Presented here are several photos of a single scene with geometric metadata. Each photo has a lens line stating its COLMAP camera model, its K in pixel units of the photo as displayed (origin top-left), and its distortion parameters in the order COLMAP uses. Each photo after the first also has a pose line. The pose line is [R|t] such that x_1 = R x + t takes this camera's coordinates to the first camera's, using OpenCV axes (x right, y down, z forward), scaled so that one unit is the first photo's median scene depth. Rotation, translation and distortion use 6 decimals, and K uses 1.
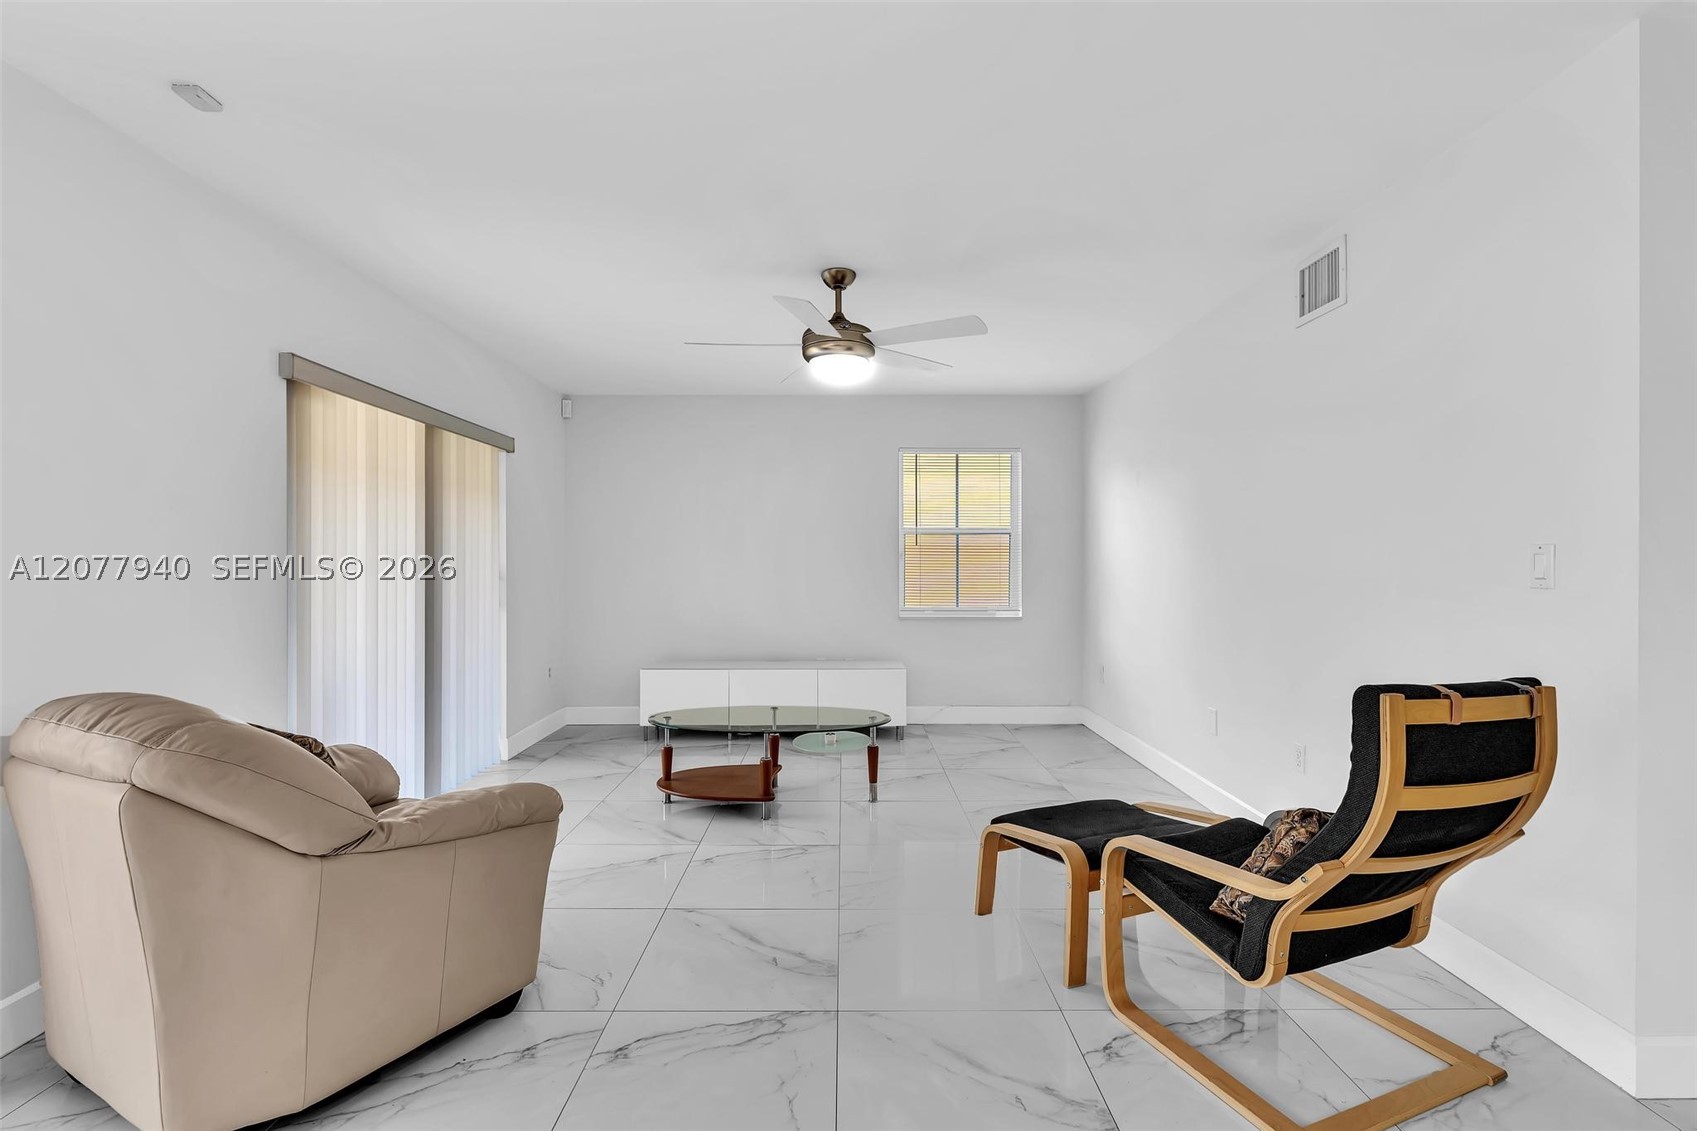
lens RADIAL K [[757.2, 0, 842.6], [0, 757.2, 569.9], [0, 0, 1]] dist [-0.005466, 0.001717]
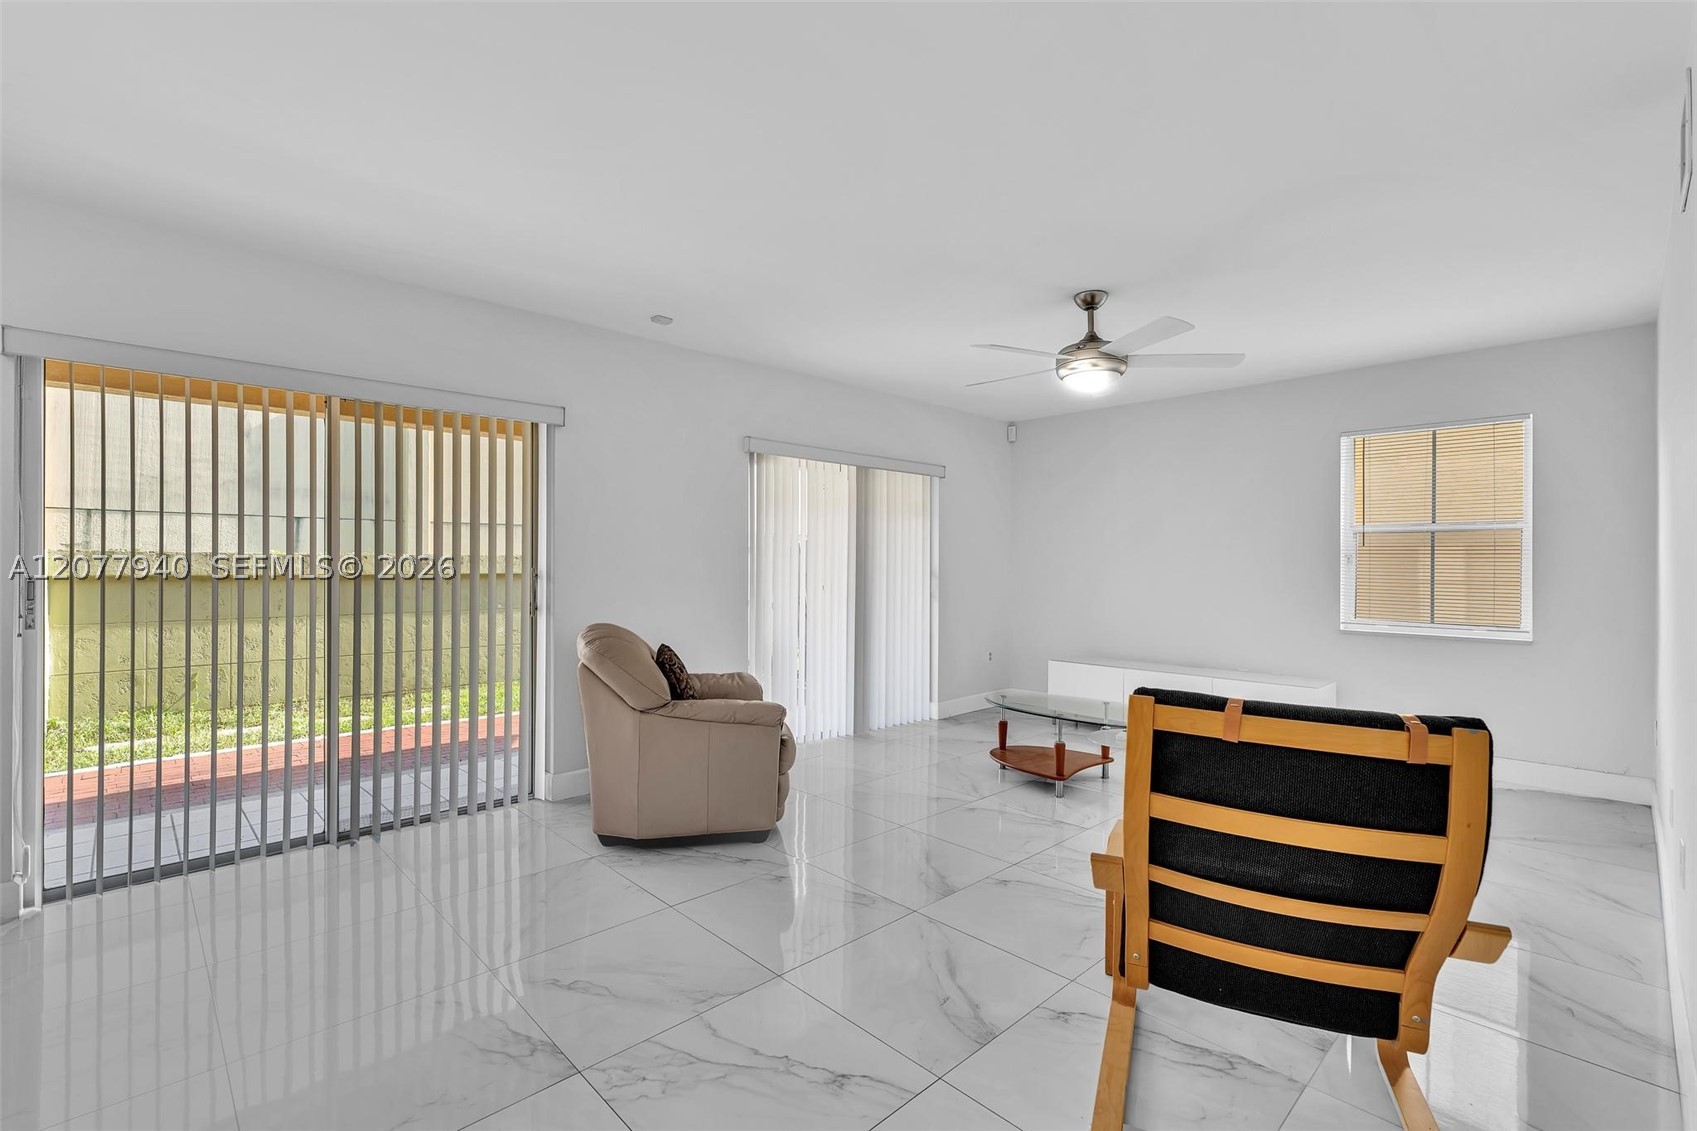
lens RADIAL K [[757.2, 0, 839.4], [0, 757.2, 558.1], [0, 0, 1]] dist [-0.005466, 0.001717]
pose [[0.688159, -0.003702, -0.725550, 0.449933], [-0.012741, 0.999771, -0.017186, 0.003840], [0.725448, 0.021071, 0.687955, 0.006887]]
